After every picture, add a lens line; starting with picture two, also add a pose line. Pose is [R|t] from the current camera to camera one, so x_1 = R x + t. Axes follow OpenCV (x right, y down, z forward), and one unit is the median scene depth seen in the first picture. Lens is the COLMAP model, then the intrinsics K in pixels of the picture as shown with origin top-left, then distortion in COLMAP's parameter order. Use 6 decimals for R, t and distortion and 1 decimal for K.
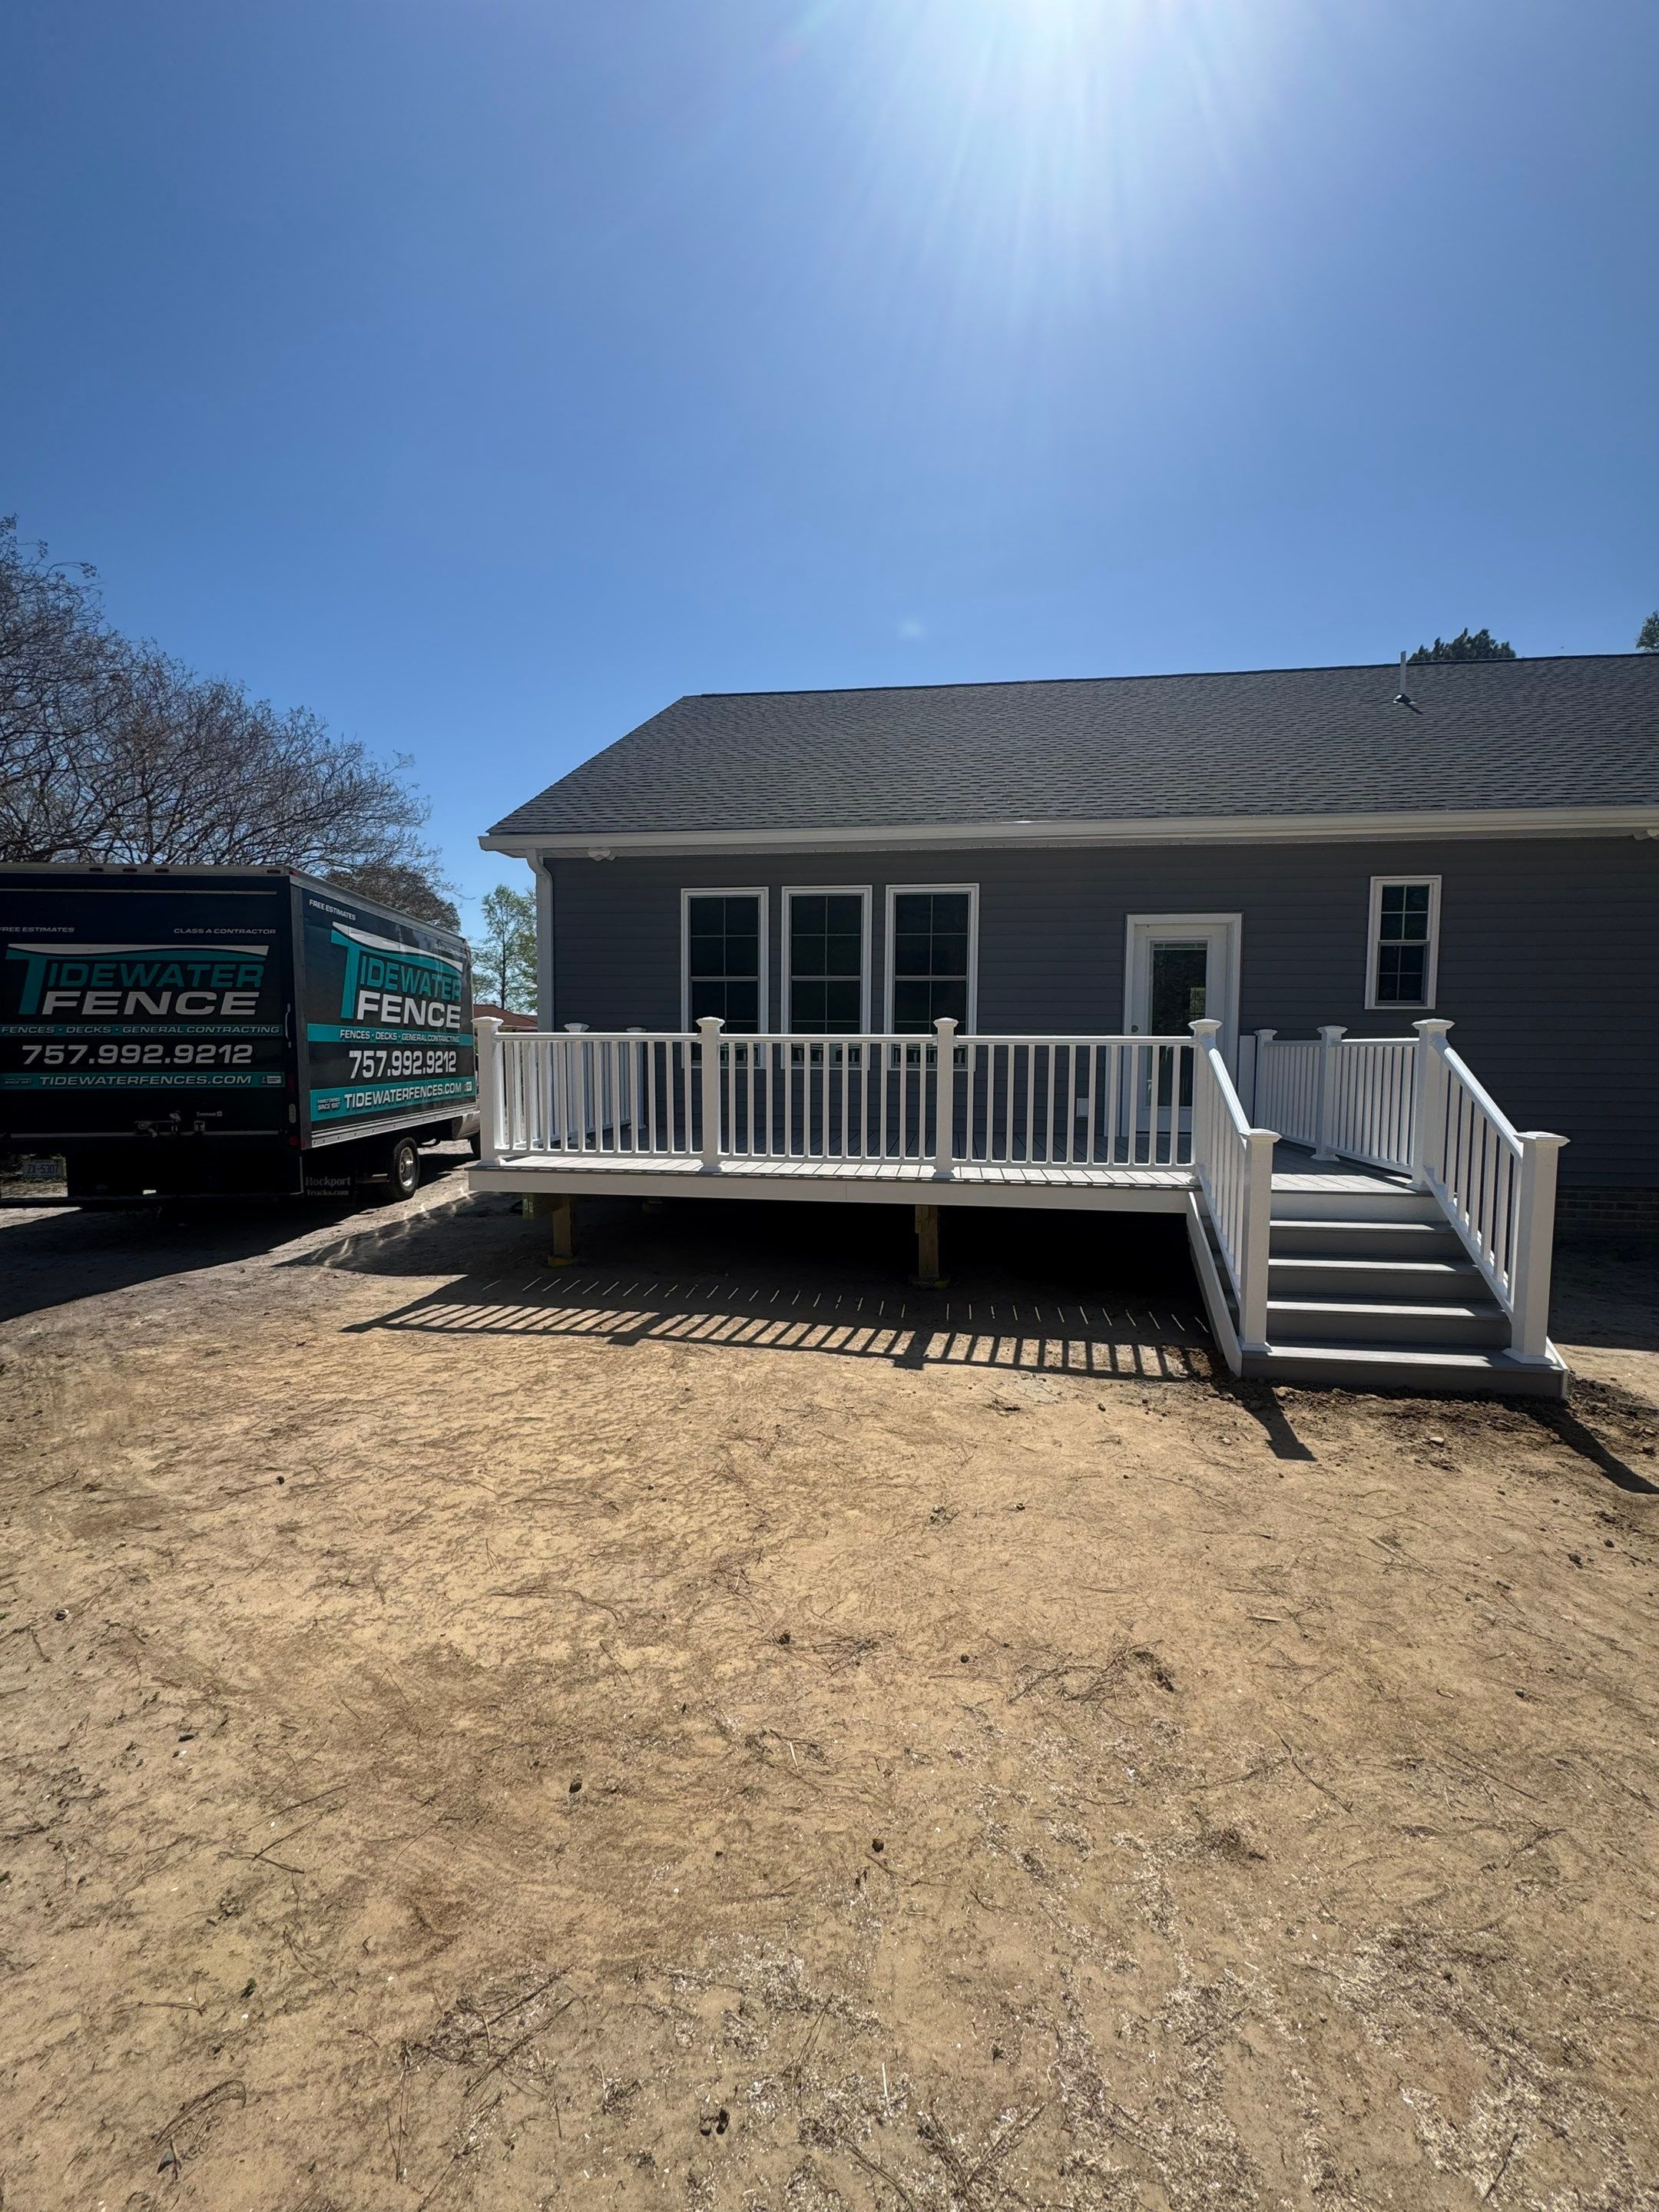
lens RADIAL K [[878.3, 0, 831.5], [0, 878.3, 1106.0], [0, 0, 1]] dist [-0.001997, -0.000078]
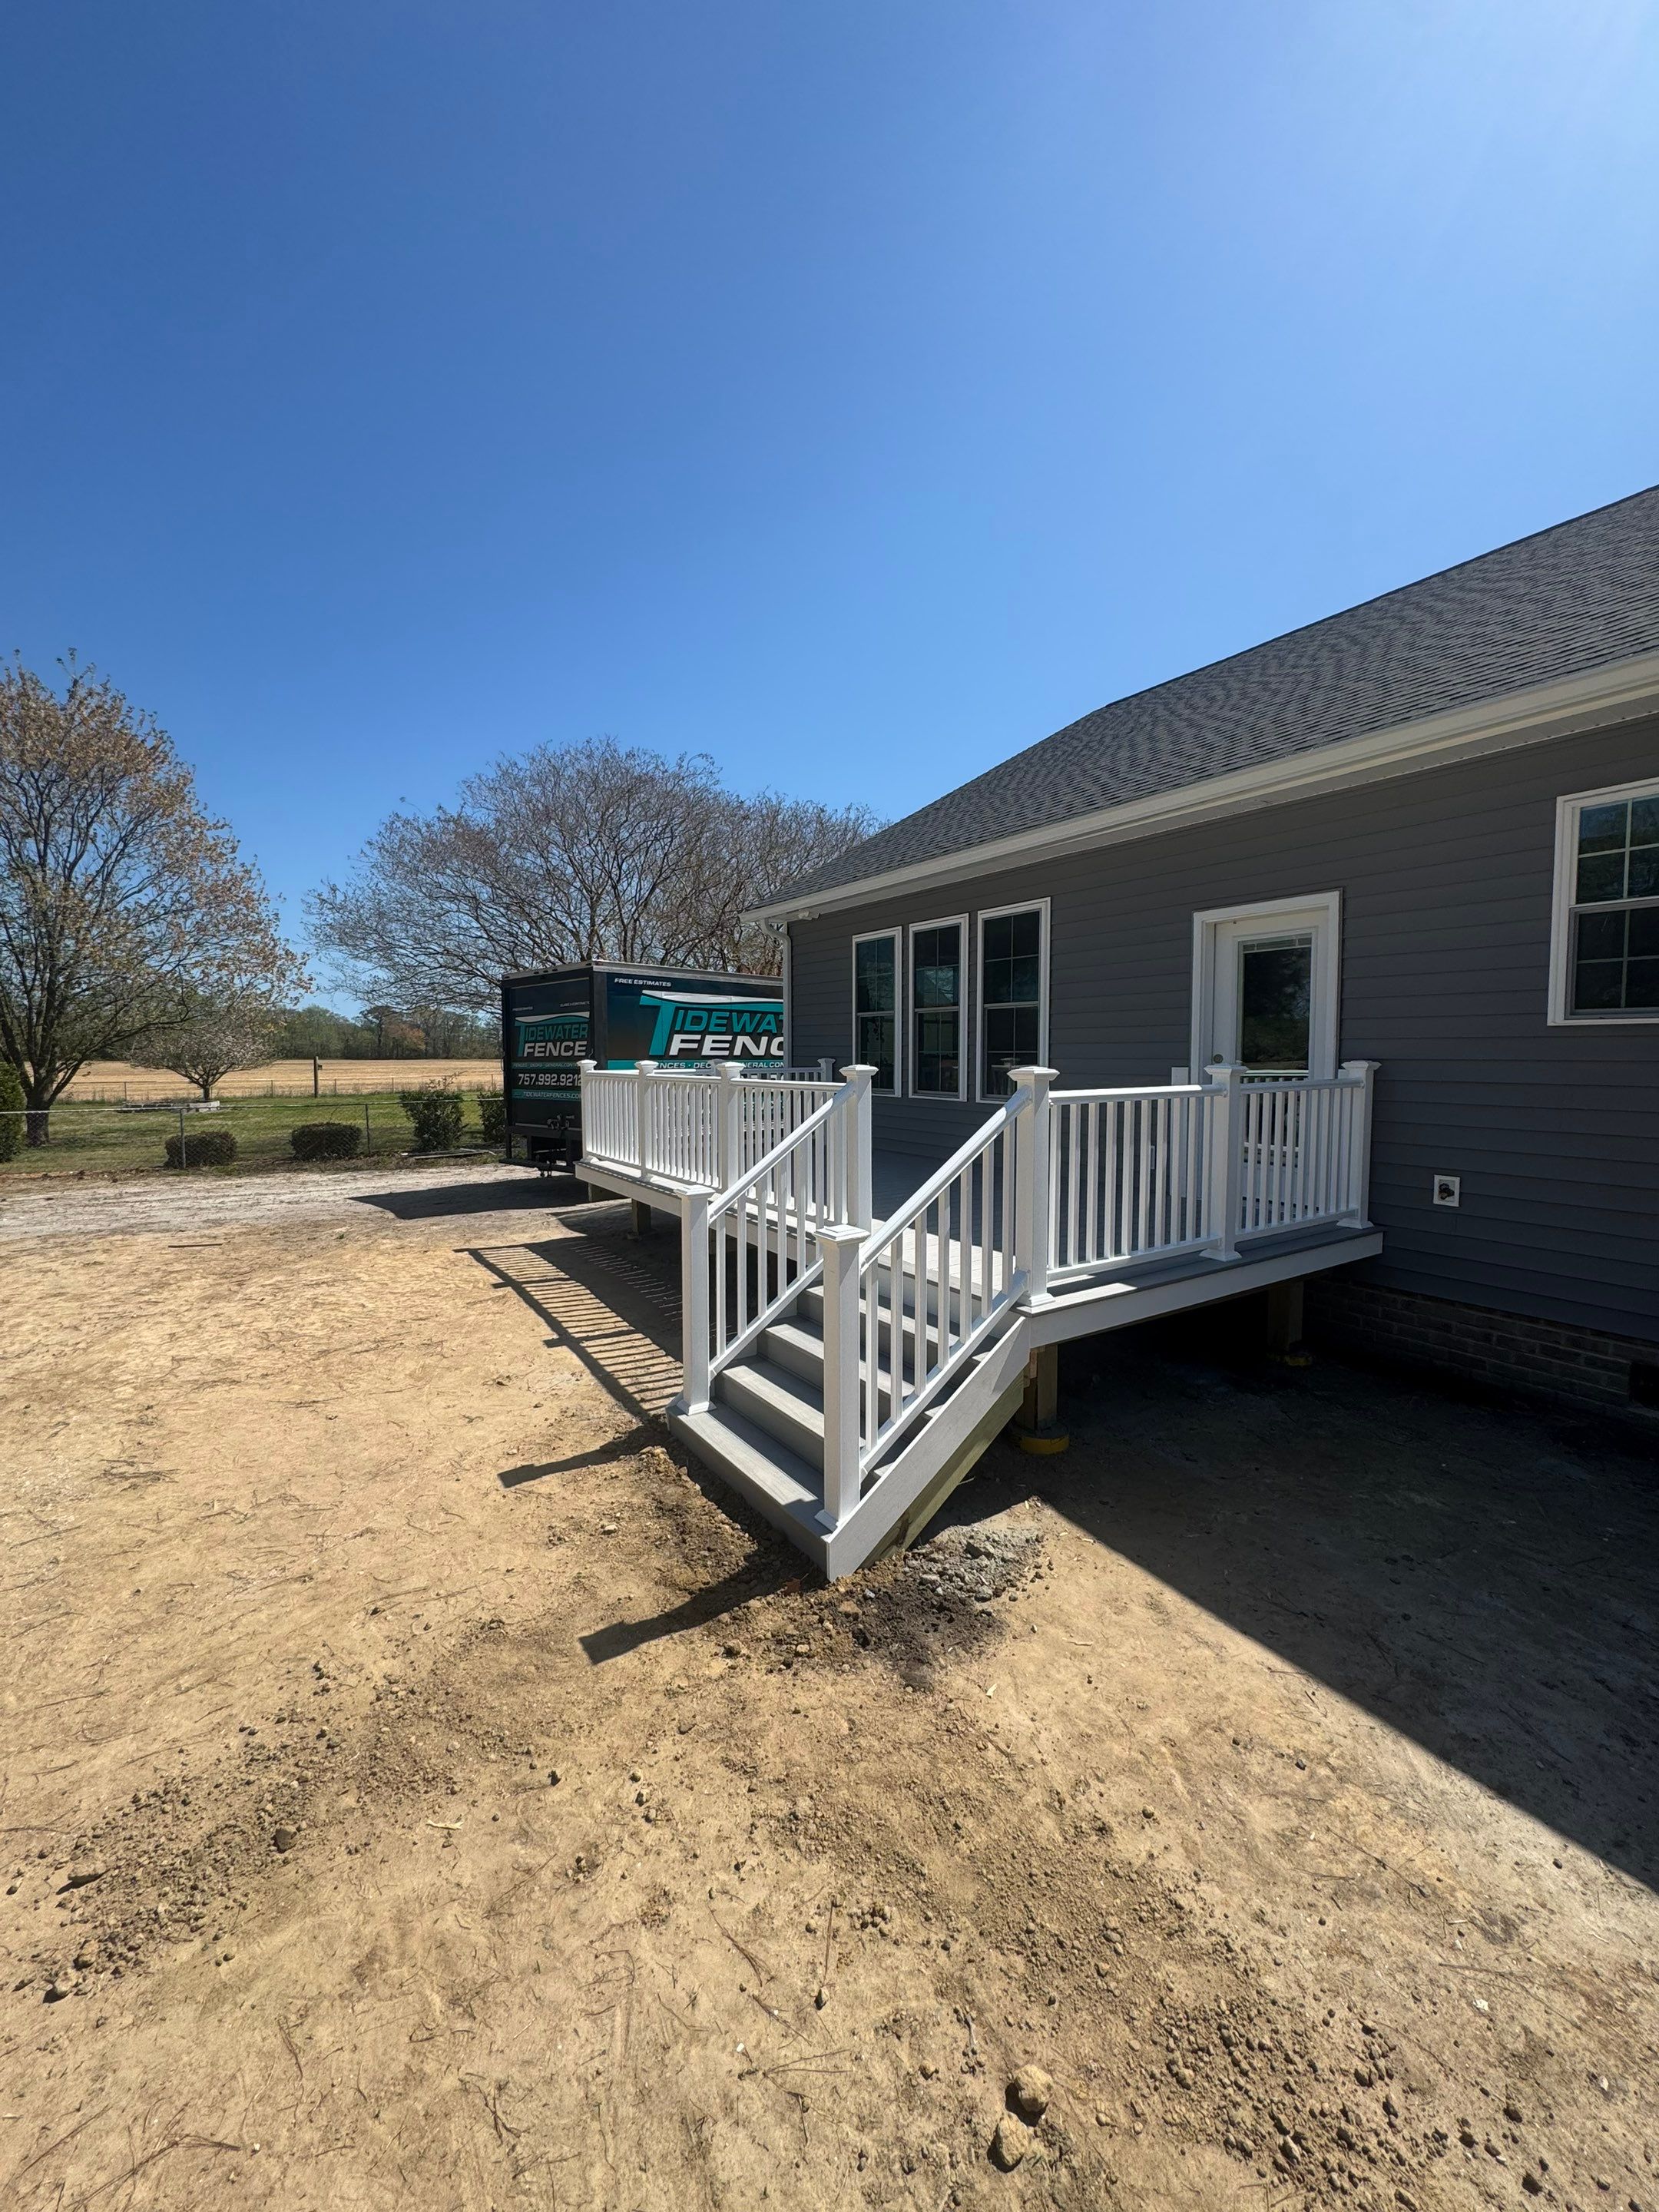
lens RADIAL K [[878.3, 0, 831.5], [0, 878.3, 1106.0], [0, 0, 1]] dist [-0.001997, -0.000078]
pose [[0.658069, 0.036358, -0.752079, 1.232158], [-0.041700, 0.999060, 0.011811, -0.074736], [0.751802, 0.023590, 0.658967, 0.438093]]
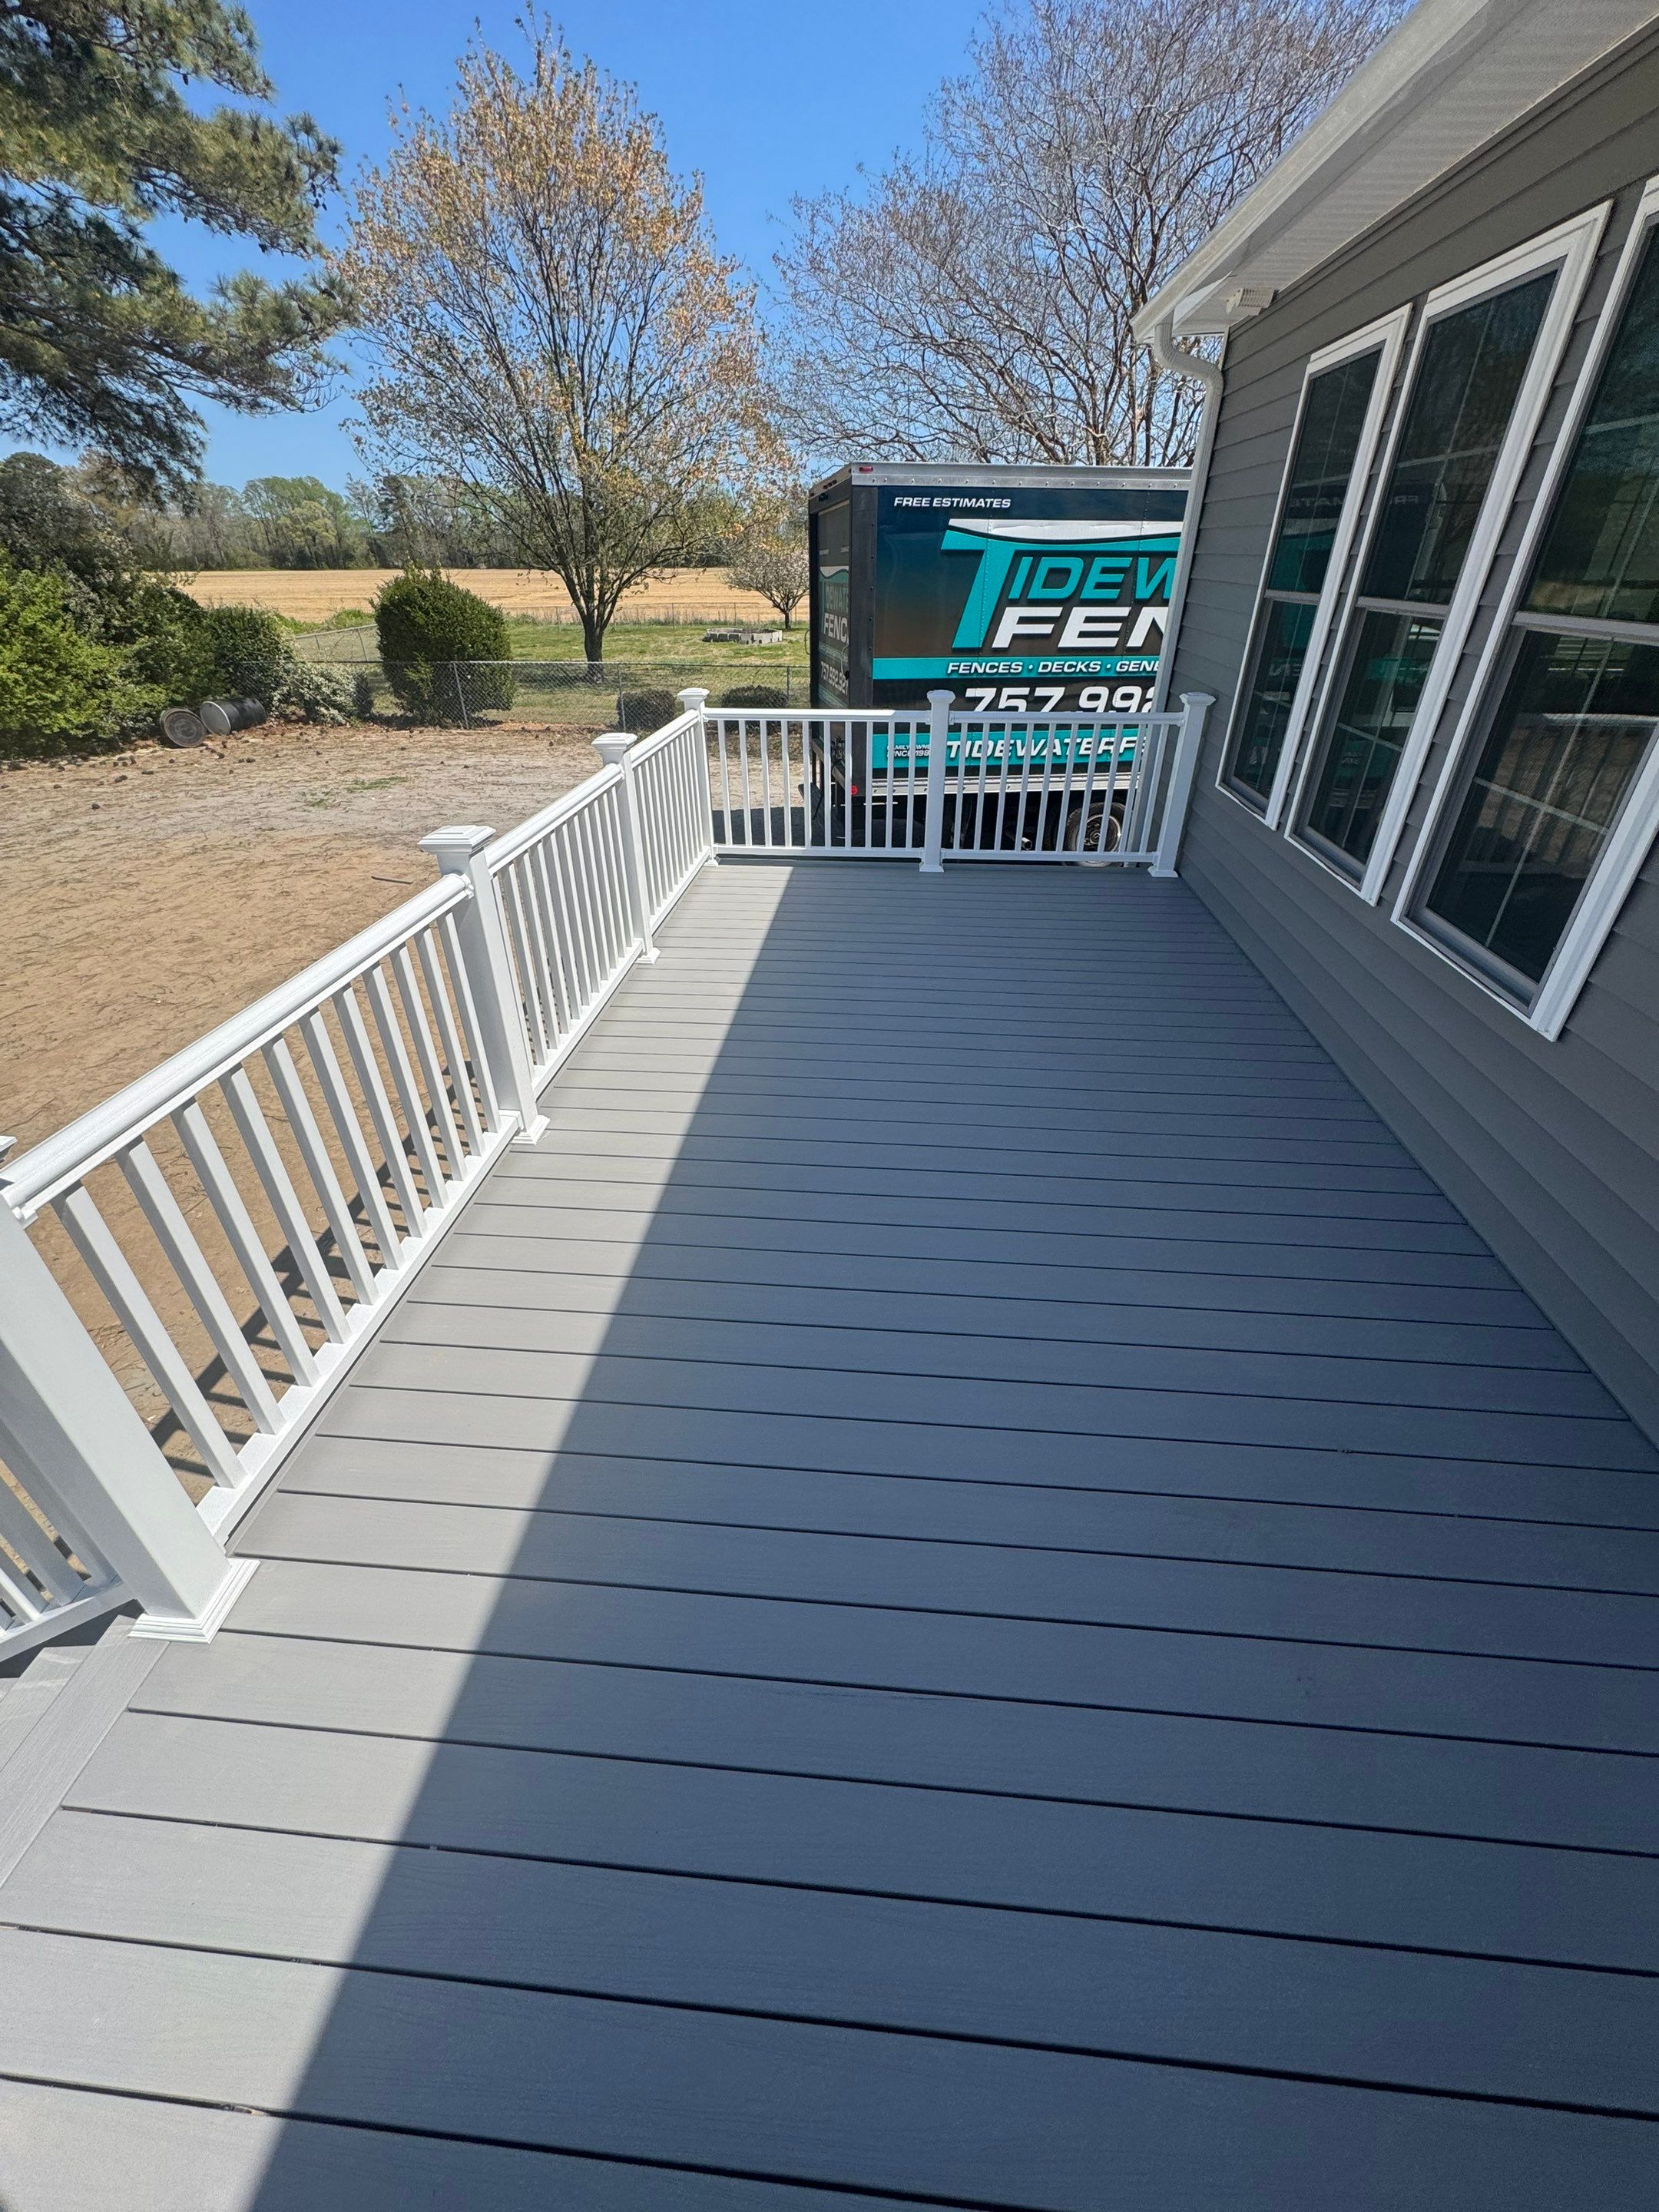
lens RADIAL K [[878.3, 0, 831.5], [0, 878.3, 1106.0], [0, 0, 1]] dist [-0.001997, -0.000078]
pose [[0.049296, 0.522380, -0.851286, 0.688924], [-0.063712, 0.852232, 0.519271, -0.260180], [0.996750, 0.028639, 0.075293, 1.365991]]
